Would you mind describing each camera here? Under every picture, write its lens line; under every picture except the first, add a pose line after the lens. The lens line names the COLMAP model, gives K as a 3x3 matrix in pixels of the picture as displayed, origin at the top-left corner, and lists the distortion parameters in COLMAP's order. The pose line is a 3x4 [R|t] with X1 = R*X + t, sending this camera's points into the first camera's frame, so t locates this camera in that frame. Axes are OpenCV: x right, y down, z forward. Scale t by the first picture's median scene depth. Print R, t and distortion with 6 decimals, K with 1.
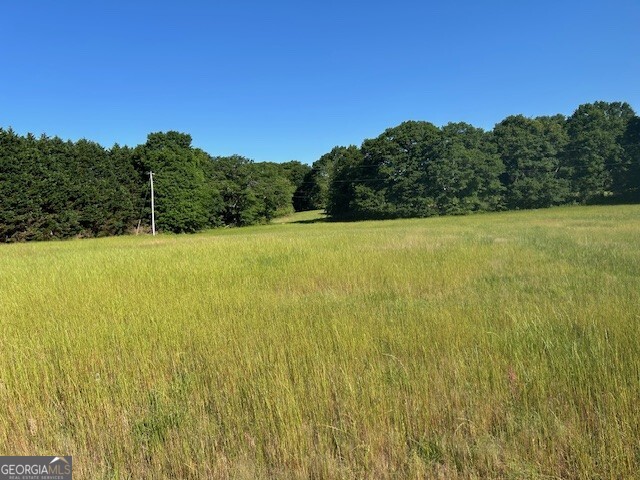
lens RADIAL K [[450.0, 0, 319.0], [0, 450.0, 245.7], [0, 0, 1]] dist [0.002452, -0.002770]
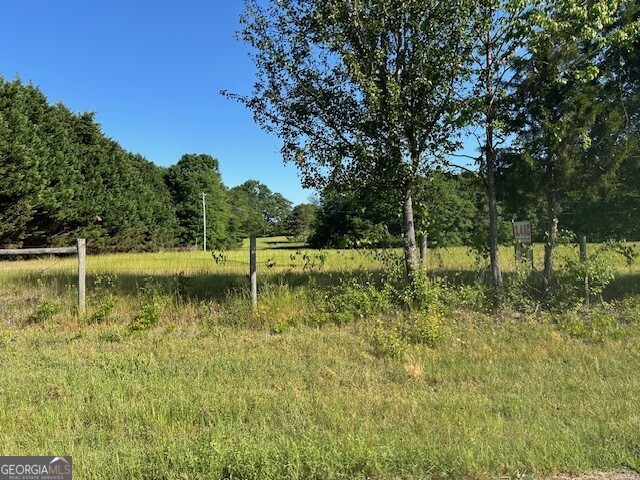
lens RADIAL K [[450.0, 0, 319.0], [0, 450.0, 245.7], [0, 0, 1]] dist [0.002452, -0.002770]
pose [[0.942598, 0.040721, 0.331438, -0.415885], [-0.014150, 0.996516, -0.082193, 0.036189], [-0.333631, 0.072785, 0.939890, -0.045932]]
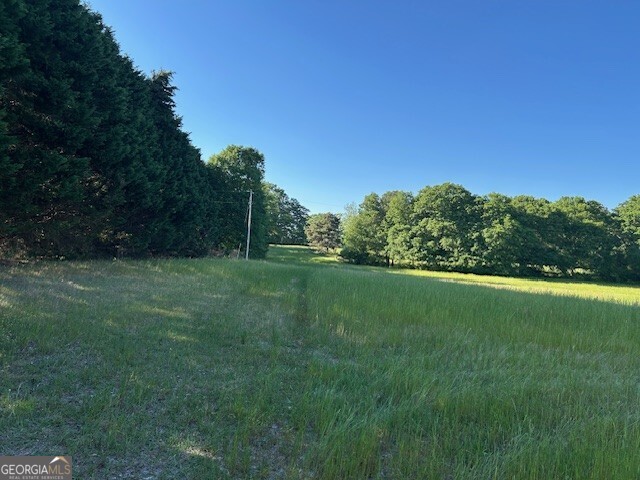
lens RADIAL K [[450.0, 0, 319.0], [0, 450.0, 245.7], [0, 0, 1]] dist [0.002452, -0.002770]
pose [[0.925159, 0.137927, 0.353633, -0.499765], [-0.106758, 0.988588, -0.106282, 0.024943], [-0.364257, 0.060575, 0.929327, 0.114930]]
